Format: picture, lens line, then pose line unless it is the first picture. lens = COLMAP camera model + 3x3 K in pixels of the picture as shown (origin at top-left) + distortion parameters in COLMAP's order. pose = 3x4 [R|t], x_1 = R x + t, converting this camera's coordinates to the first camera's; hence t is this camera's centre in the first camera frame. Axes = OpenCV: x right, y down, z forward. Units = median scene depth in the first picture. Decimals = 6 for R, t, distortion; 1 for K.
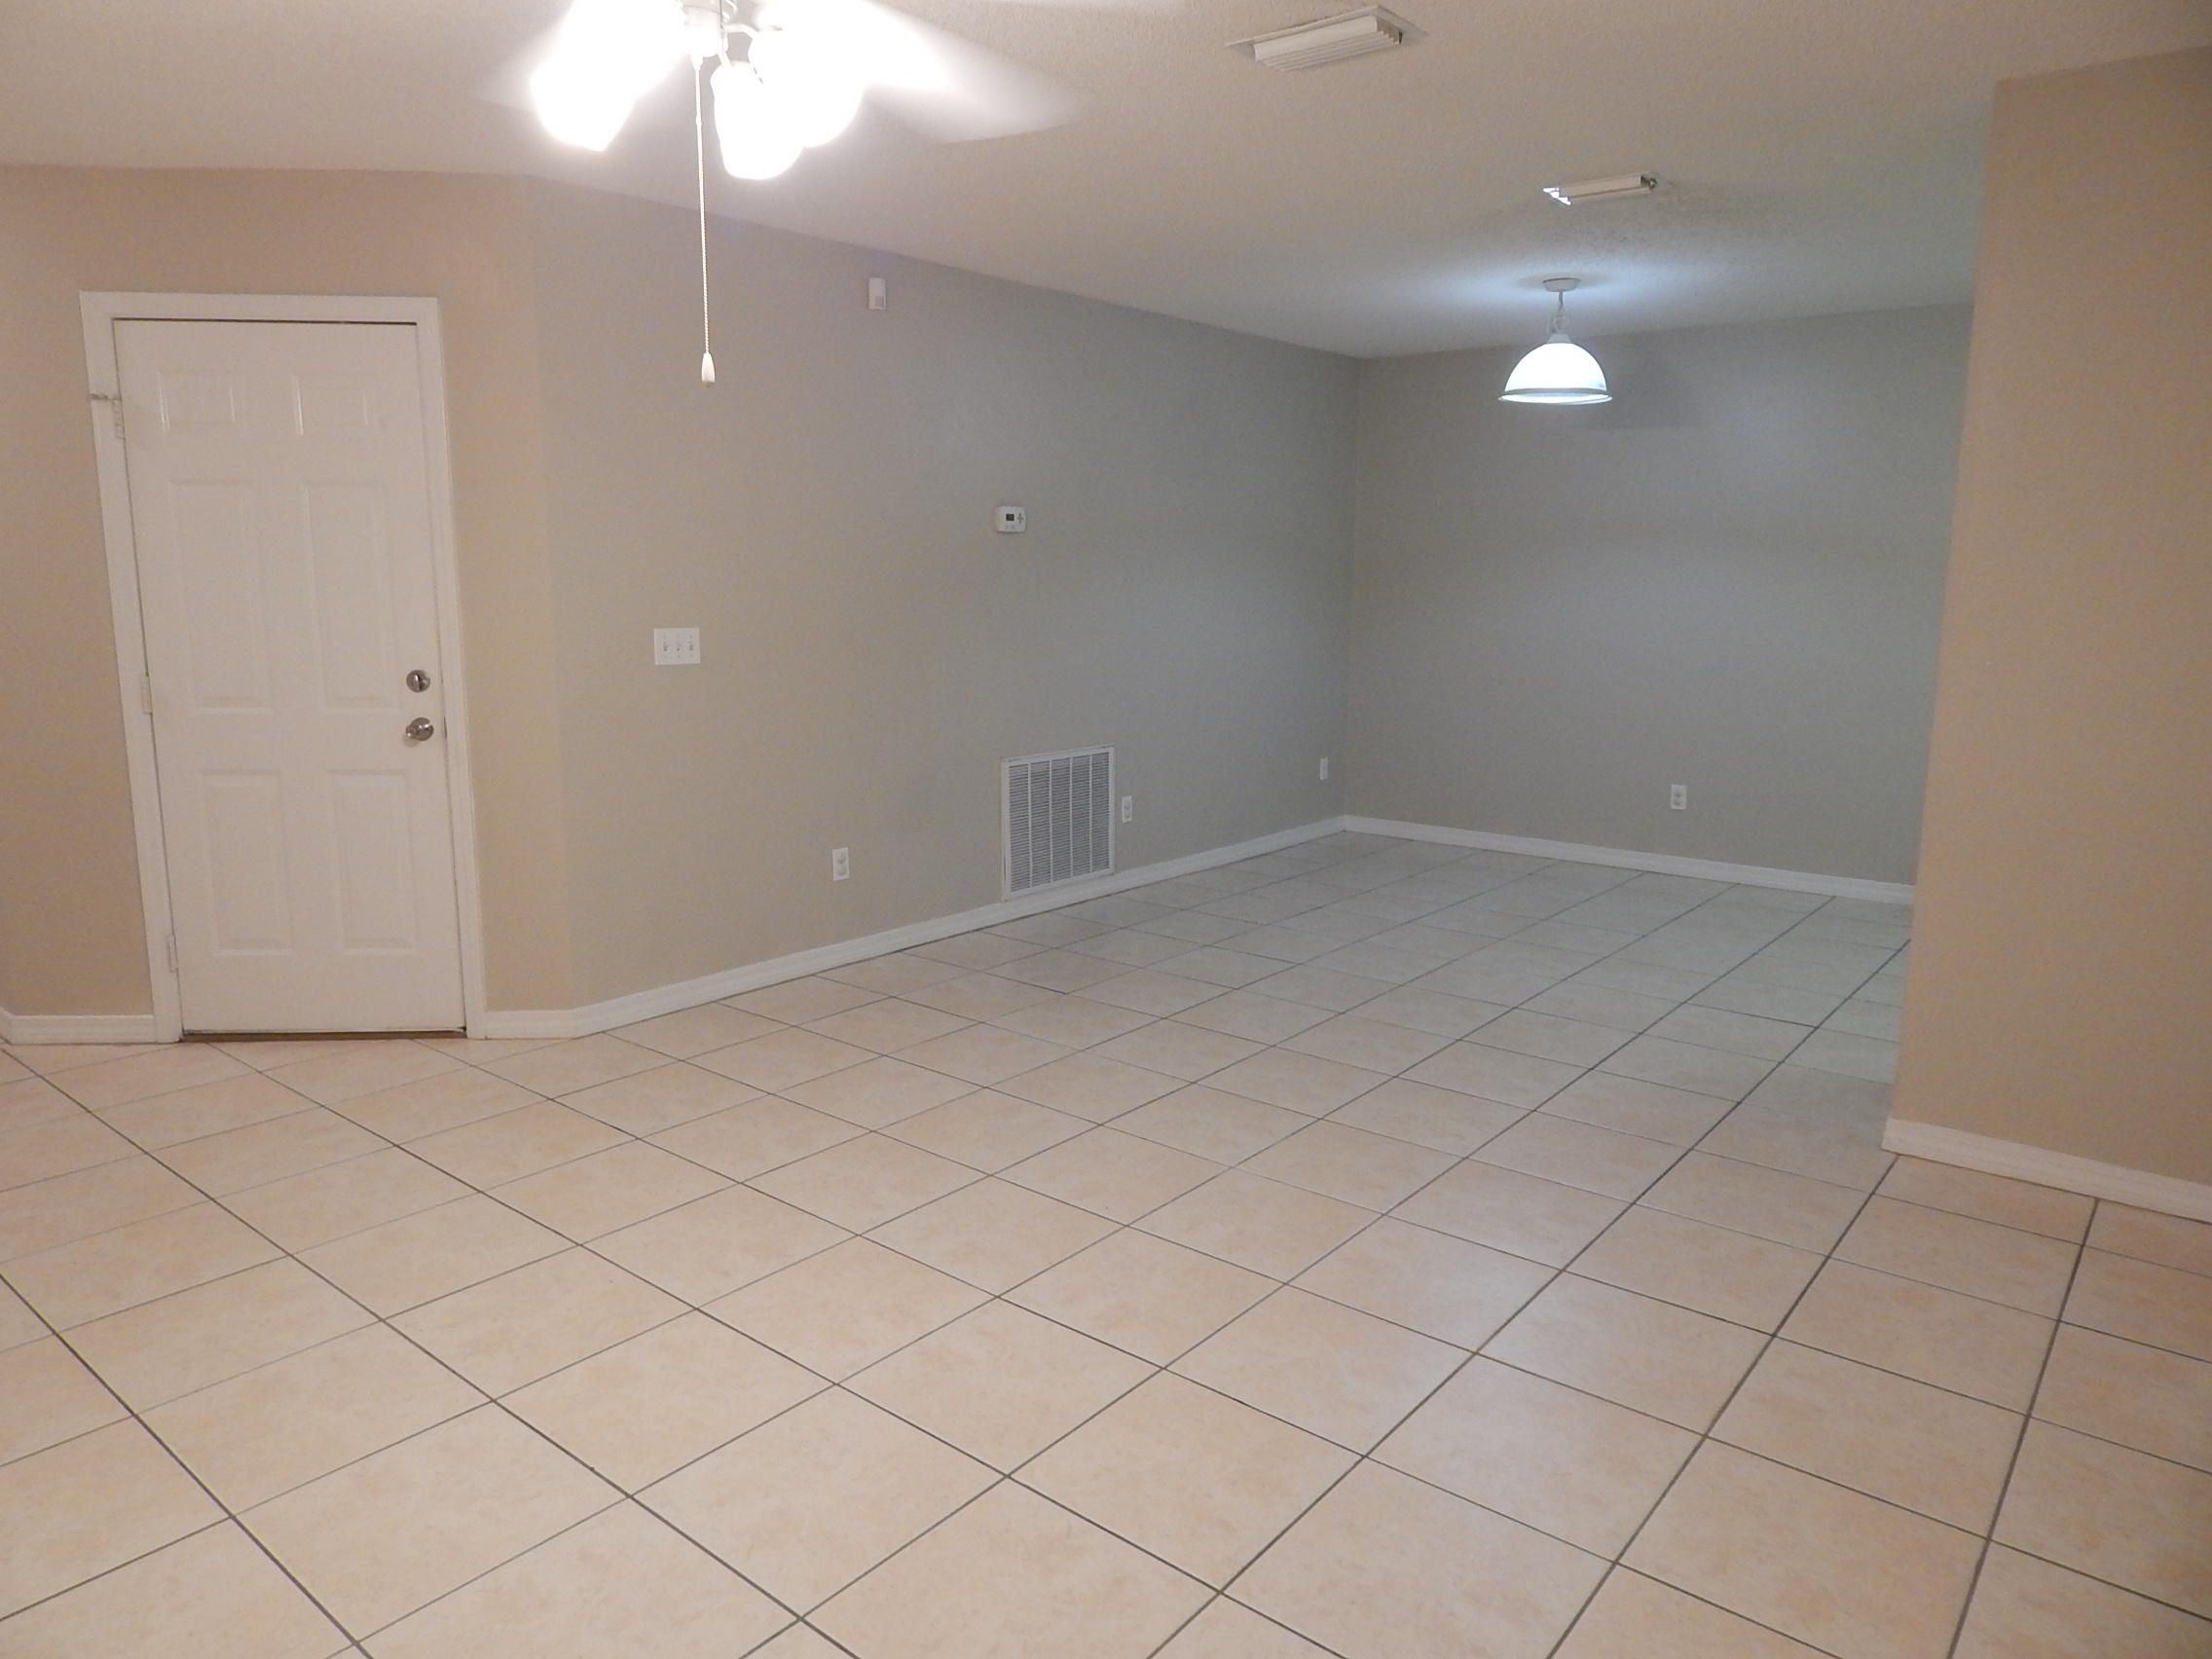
lens RADIAL K [[1450.2, 0, 1109.2], [0, 1450.2, 830.3], [0, 0, 1]] dist [-0.001685, -0.007796]
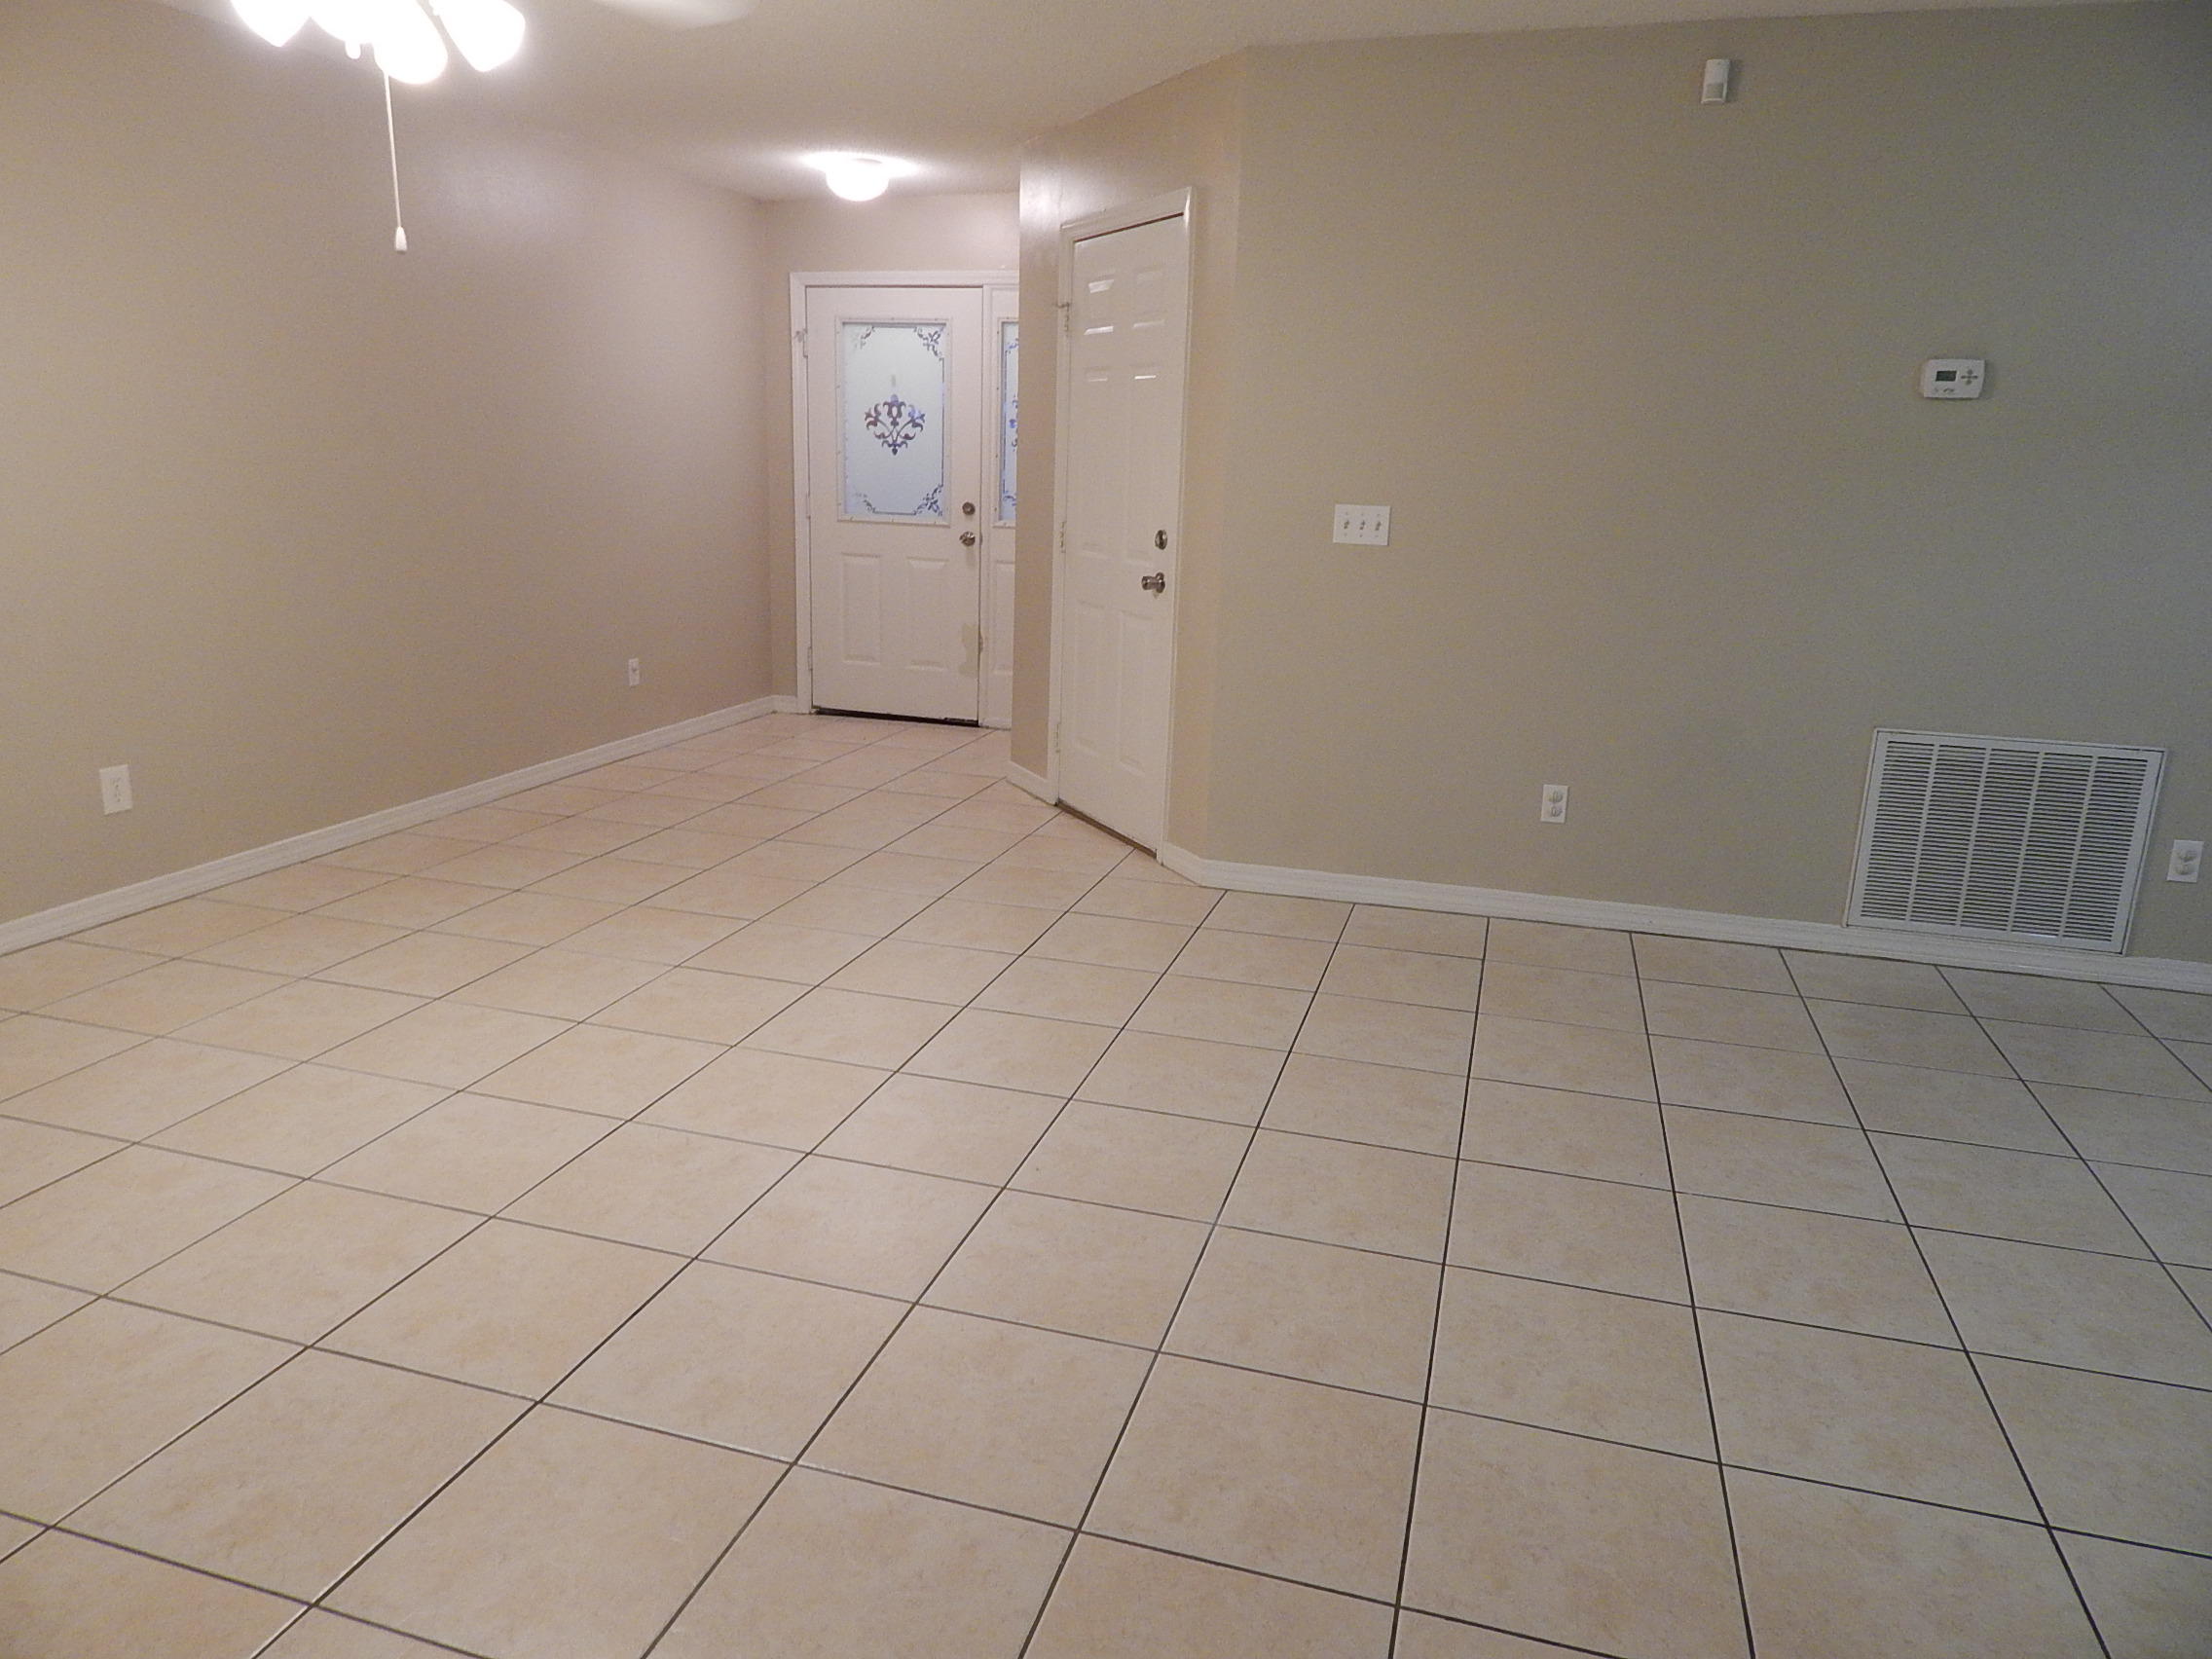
lens RADIAL K [[1450.2, 0, 1121.9], [0, 1450.2, 827.0], [0, 0, 1]] dist [-0.001685, -0.007796]
pose [[0.385938, 0.235396, -0.891987, 0.526991], [-0.187883, 0.966689, 0.173818, -0.069794], [0.903190, 0.100507, 0.417309, 0.475142]]
